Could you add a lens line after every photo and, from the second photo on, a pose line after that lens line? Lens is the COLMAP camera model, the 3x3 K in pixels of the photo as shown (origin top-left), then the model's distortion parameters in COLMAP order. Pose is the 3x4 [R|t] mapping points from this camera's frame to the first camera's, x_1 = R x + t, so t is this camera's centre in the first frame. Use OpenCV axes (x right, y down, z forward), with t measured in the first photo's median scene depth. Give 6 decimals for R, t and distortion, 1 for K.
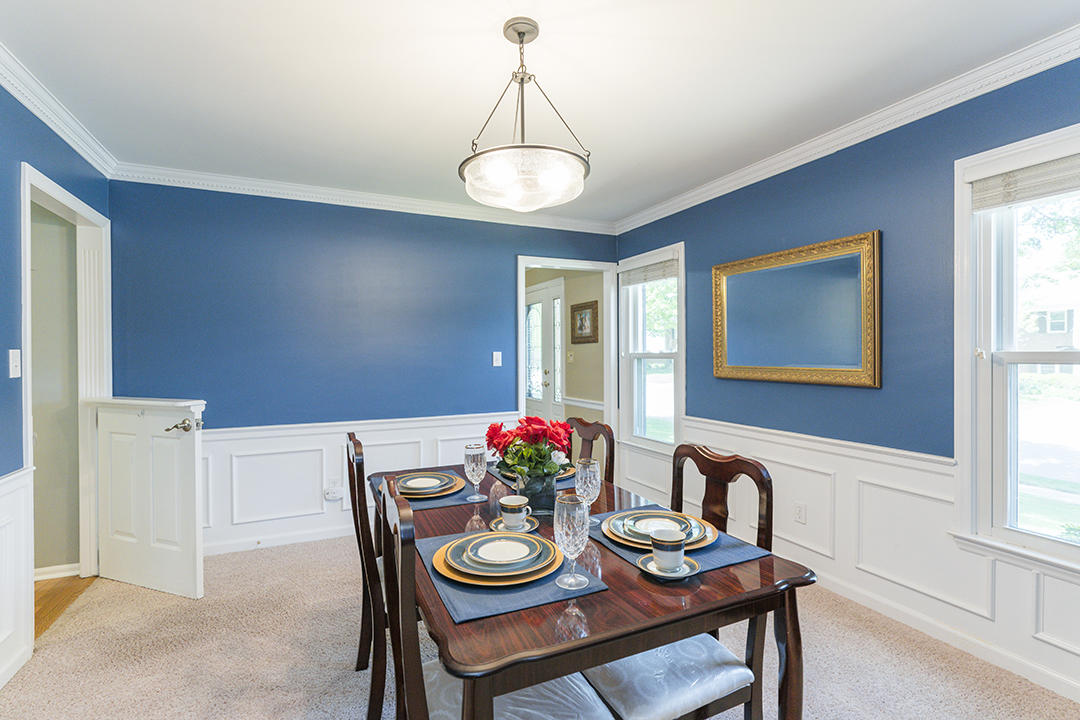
lens RADIAL K [[498.8, 0, 540.0], [0, 498.8, 360.0], [0, 0, 1]] dist [0.000977, 0.000115]
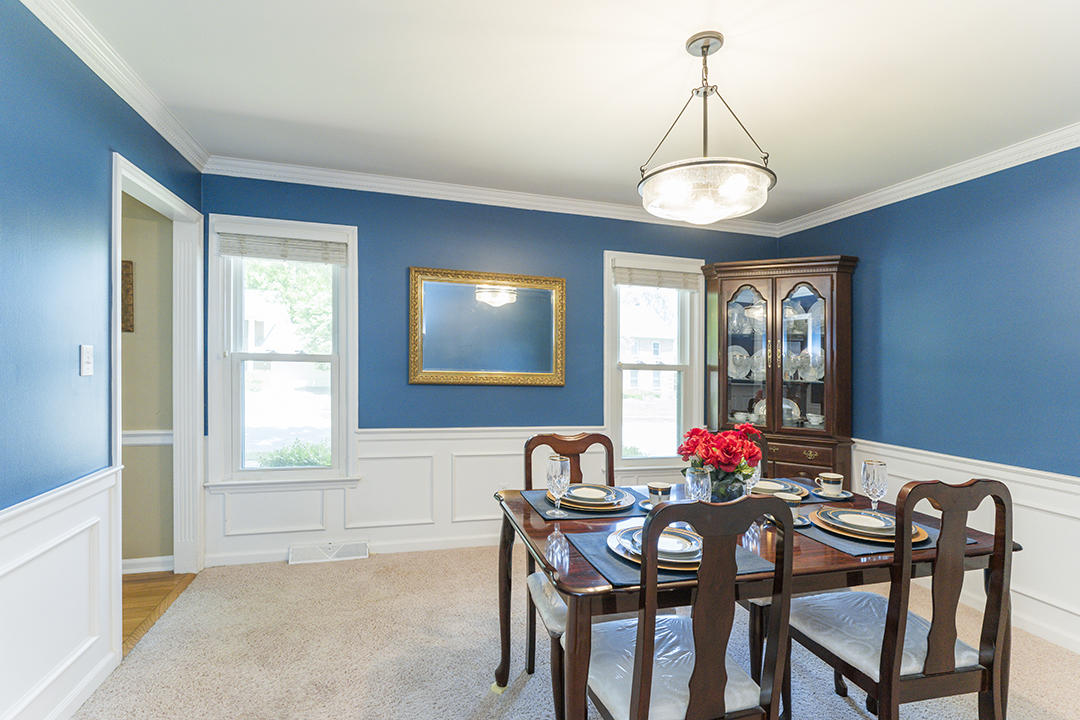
lens RADIAL K [[498.8, 0, 540.0], [0, 498.8, 360.0], [0, 0, 1]] dist [0.000977, 0.000115]
pose [[0.152966, 0.008025, 0.988199, -0.514402], [-0.013789, 0.999887, -0.005986, -0.007009], [-0.988135, -0.012710, 0.153060, 0.559641]]
